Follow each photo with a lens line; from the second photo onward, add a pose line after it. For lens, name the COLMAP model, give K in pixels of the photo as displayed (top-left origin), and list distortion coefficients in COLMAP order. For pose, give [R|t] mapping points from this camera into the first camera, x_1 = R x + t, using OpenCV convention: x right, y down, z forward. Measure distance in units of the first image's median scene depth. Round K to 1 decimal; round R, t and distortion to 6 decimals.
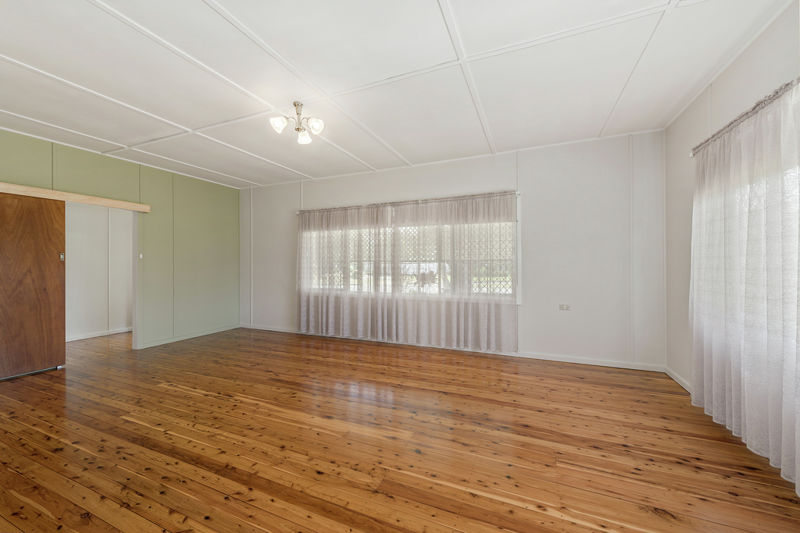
lens RADIAL K [[315.1, 0, 397.7], [0, 315.1, 269.5], [0, 0, 1]] dist [0.018889, -0.005898]
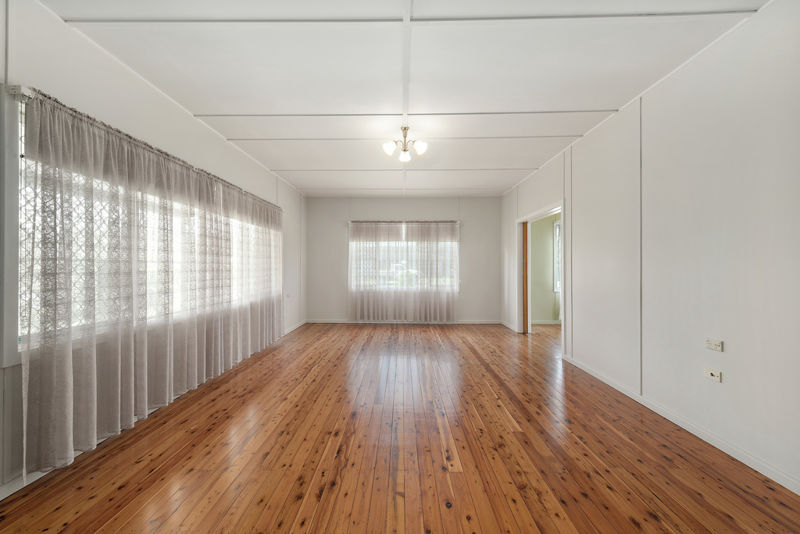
lens RADIAL K [[315.1, 0, 397.7], [0, 315.1, 270.0], [0, 0, 1]] dist [0.018889, -0.005898]
pose [[-0.390284, 0.001752, 0.920693, -1.420006], [0.006515, 0.999978, 0.000859, -0.005541], [-0.920672, 0.006333, -0.390287, 1.521884]]
